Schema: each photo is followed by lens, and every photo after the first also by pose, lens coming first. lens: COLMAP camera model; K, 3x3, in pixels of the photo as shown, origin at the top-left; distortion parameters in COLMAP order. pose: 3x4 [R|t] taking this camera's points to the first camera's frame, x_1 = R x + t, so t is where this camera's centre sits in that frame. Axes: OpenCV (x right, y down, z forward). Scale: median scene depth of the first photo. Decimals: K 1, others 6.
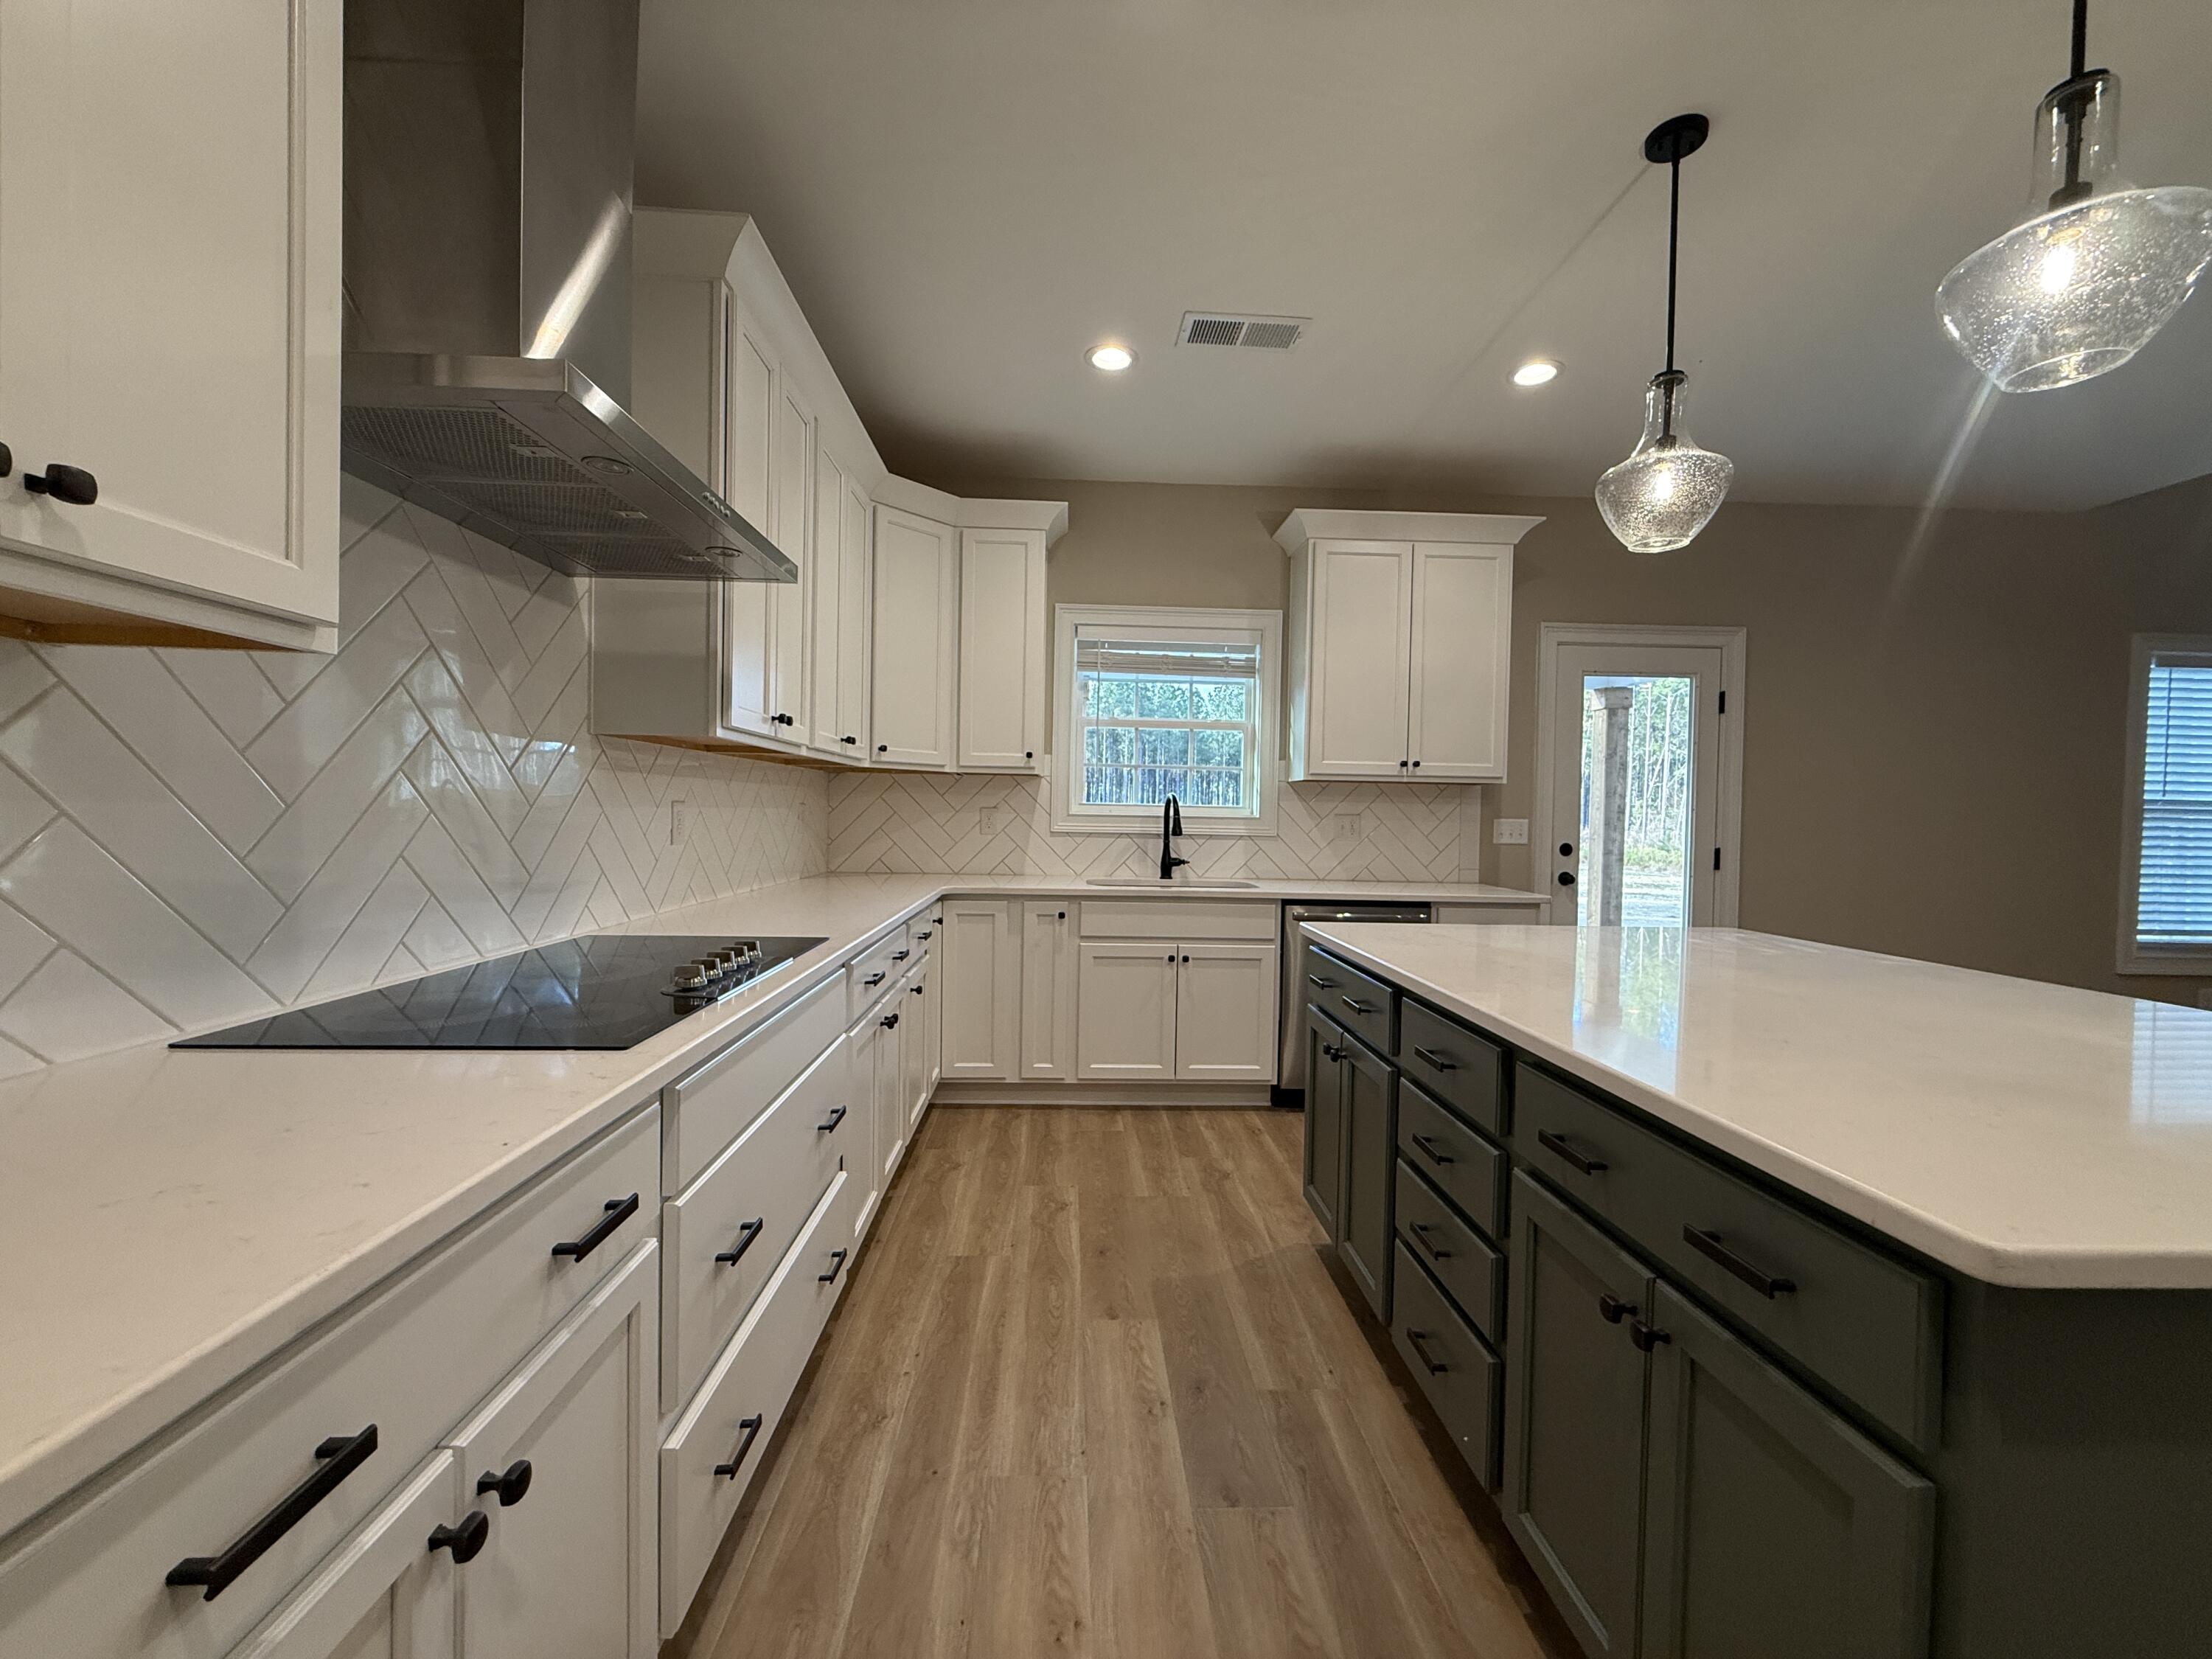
lens RADIAL K [[883.0, 0, 1103.2], [0, 883.0, 830.5], [0, 0, 1]] dist [0.001047, -0.000654]
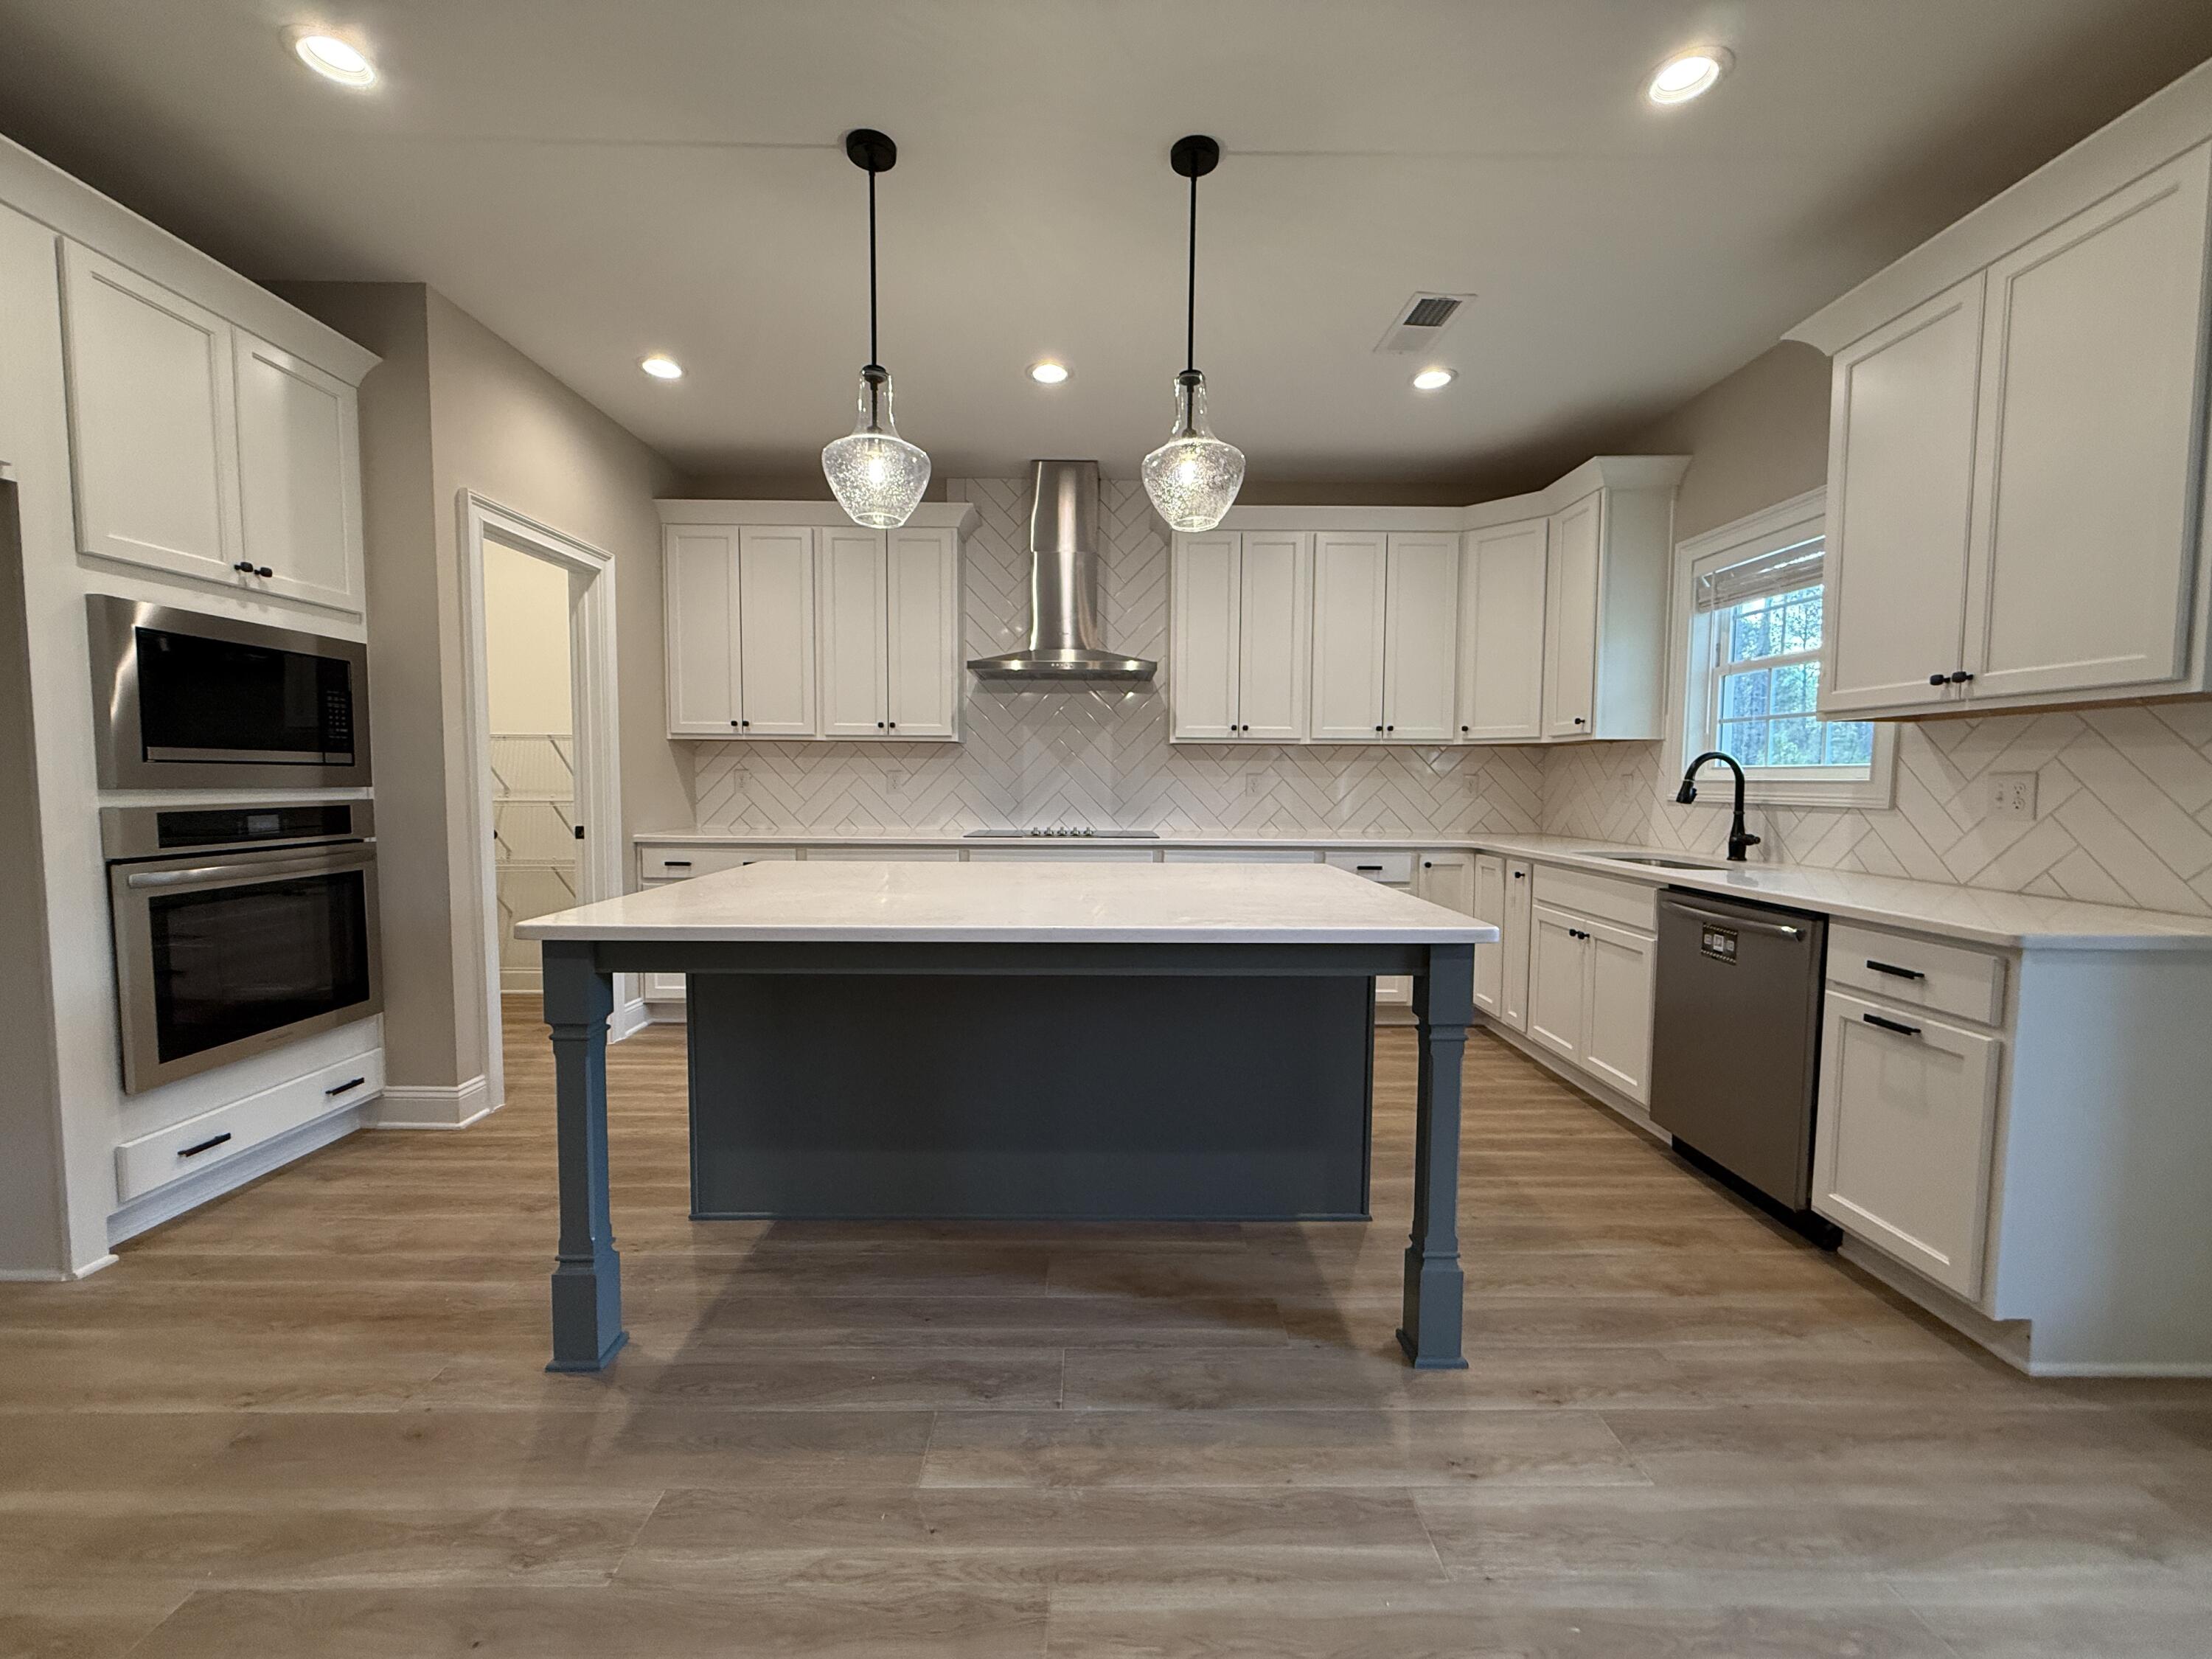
lens RADIAL K [[883.0, 0, 1103.2], [0, 883.0, 830.5], [0, 0, 1]] dist [0.001047, -0.000654]
pose [[-0.031343, 0.041206, -0.998659, 1.705616], [-0.027859, 0.998726, 0.042083, 0.021328], [0.999120, 0.029141, -0.030155, 0.895219]]
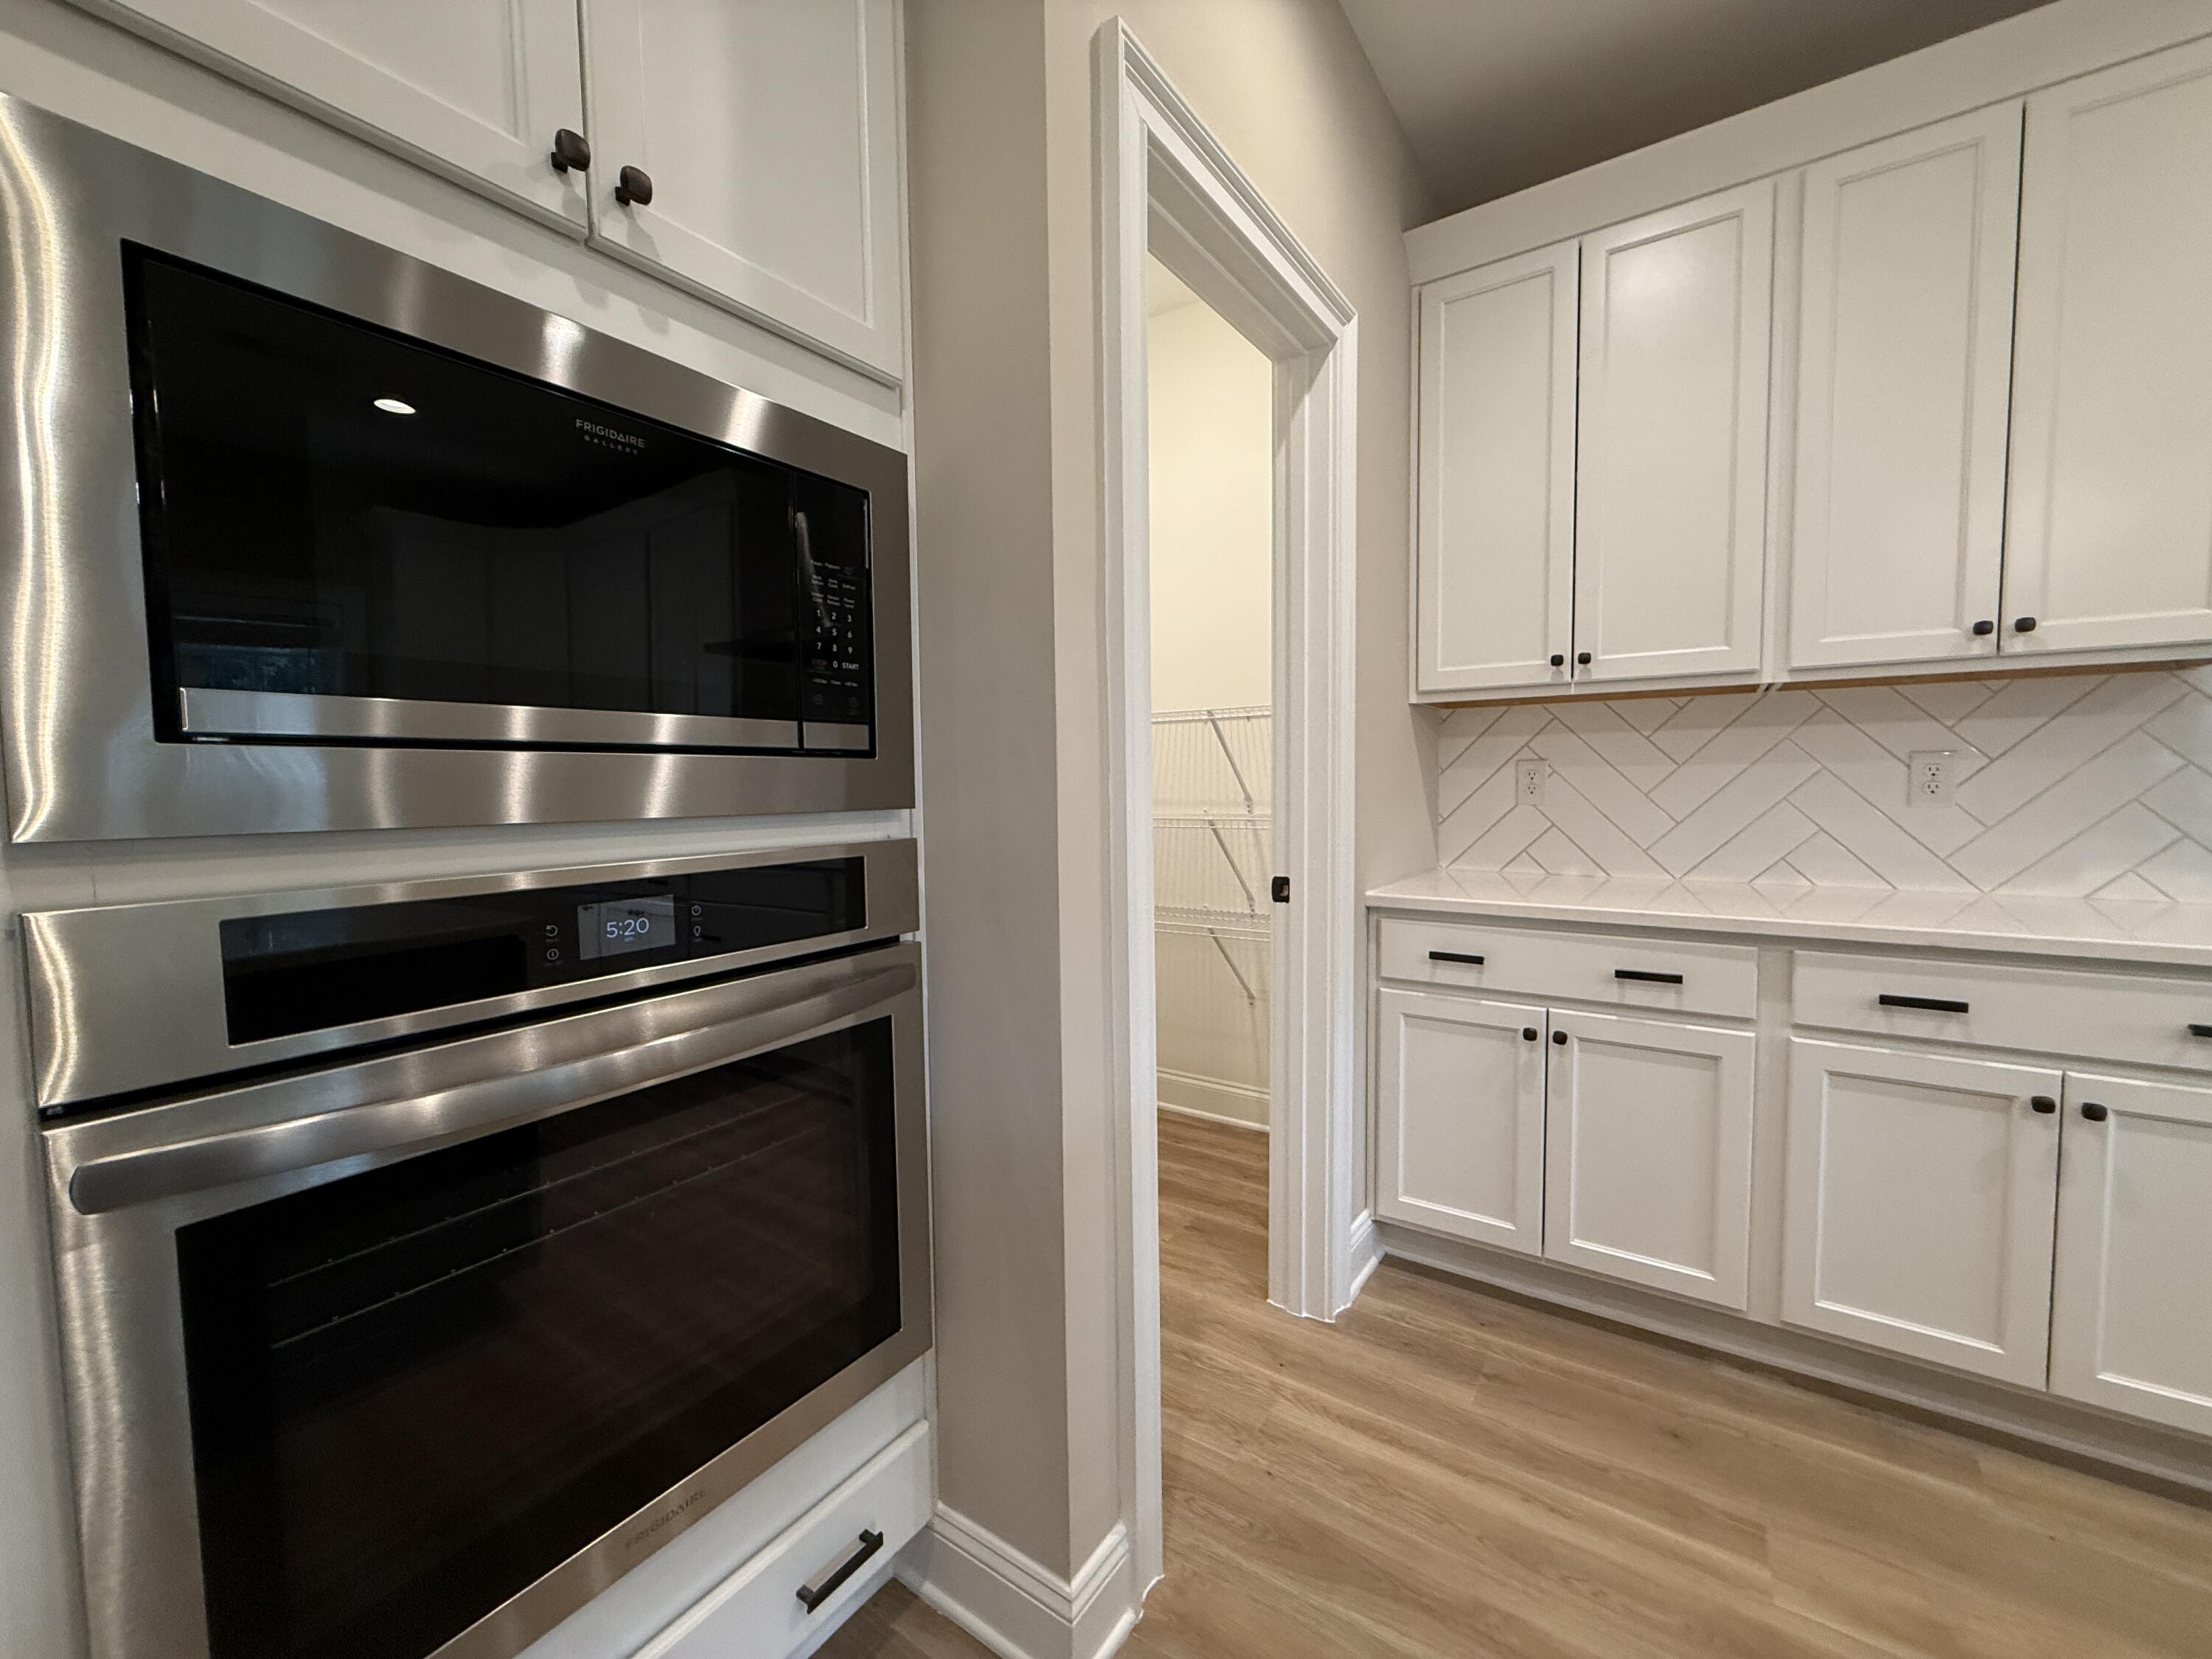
lens RADIAL K [[883.0, 0, 1103.2], [0, 883.0, 830.5], [0, 0, 1]] dist [0.001047, -0.000654]
pose [[-0.599612, 0.035301, -0.799512, 0.743147], [-0.015158, 0.998347, 0.055448, 0.024031], [0.800147, 0.045366, -0.598085, 0.147594]]
